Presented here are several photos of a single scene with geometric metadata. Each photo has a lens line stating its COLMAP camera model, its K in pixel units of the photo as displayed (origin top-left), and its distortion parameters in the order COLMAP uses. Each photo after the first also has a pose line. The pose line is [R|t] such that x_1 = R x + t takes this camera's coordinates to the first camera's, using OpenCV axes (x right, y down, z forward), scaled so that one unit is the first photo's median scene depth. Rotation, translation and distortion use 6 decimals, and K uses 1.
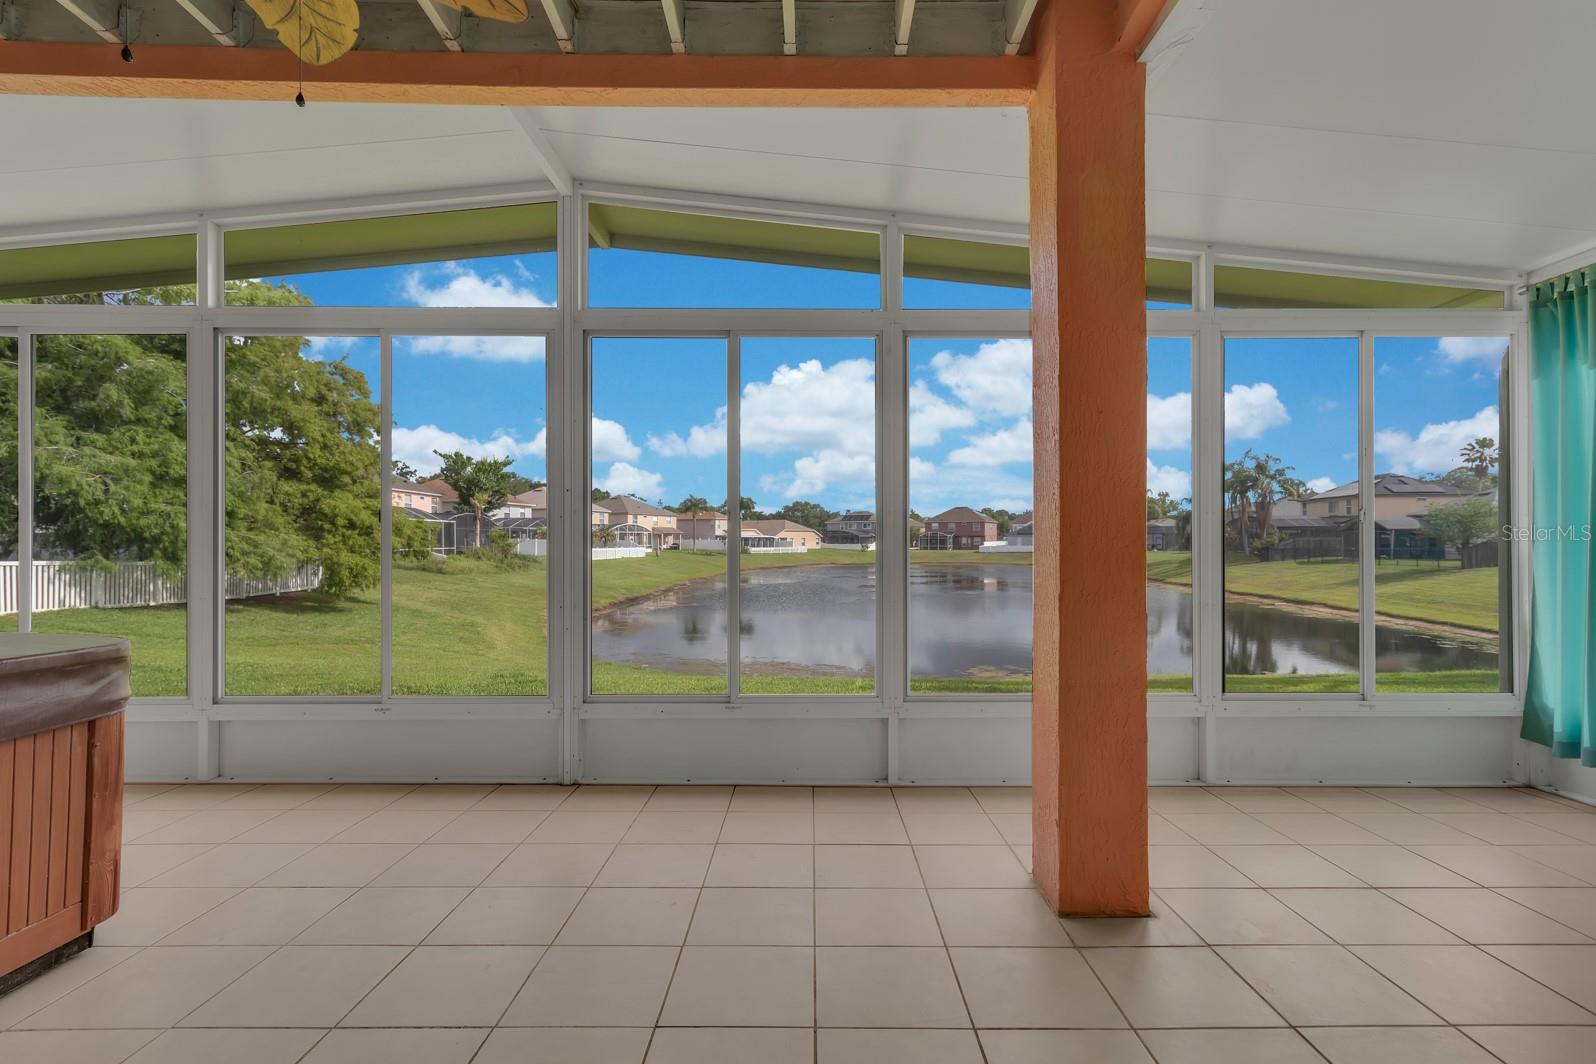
lens RADIAL K [[747.6, 0, 785.0], [0, 747.6, 531.4], [0, 0, 1]] dist [0.000637, 0.001080]
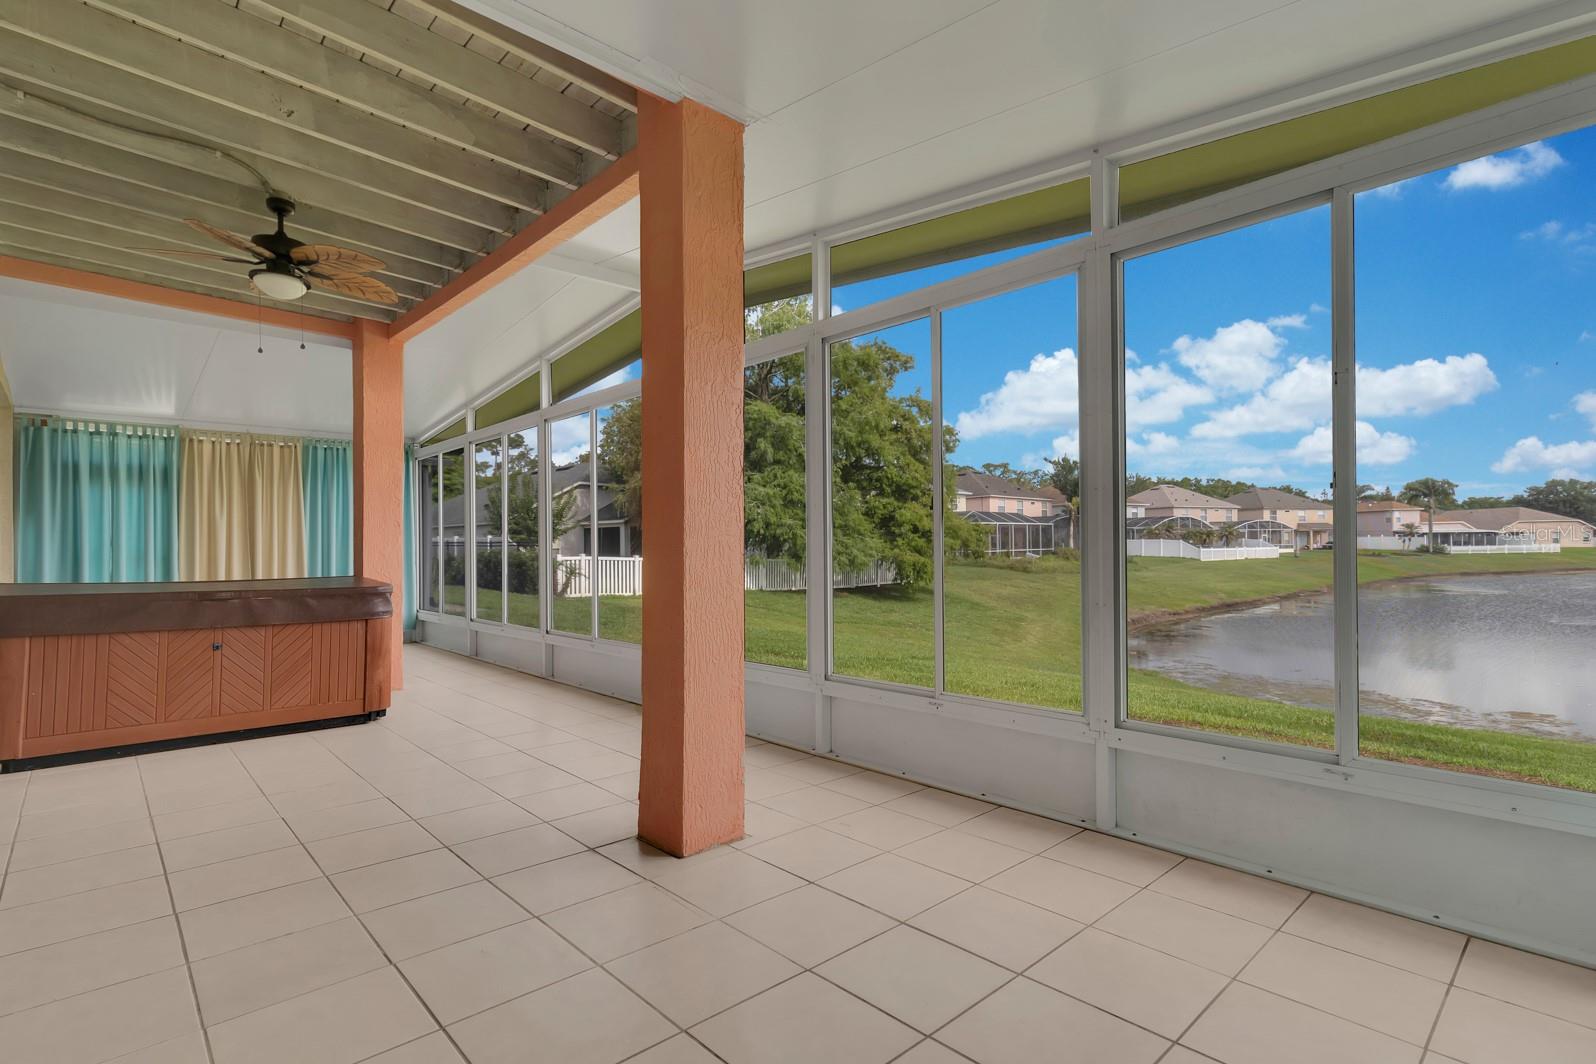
lens RADIAL K [[747.6, 0, 805.5], [0, 747.6, 528.9], [0, 0, 1]] dist [0.000637, 0.001080]
pose [[0.677570, -0.025784, -0.735006, 0.188799], [0.021976, 0.999649, -0.014809, 0.003454], [0.735130, -0.006118, 0.677899, 0.046976]]
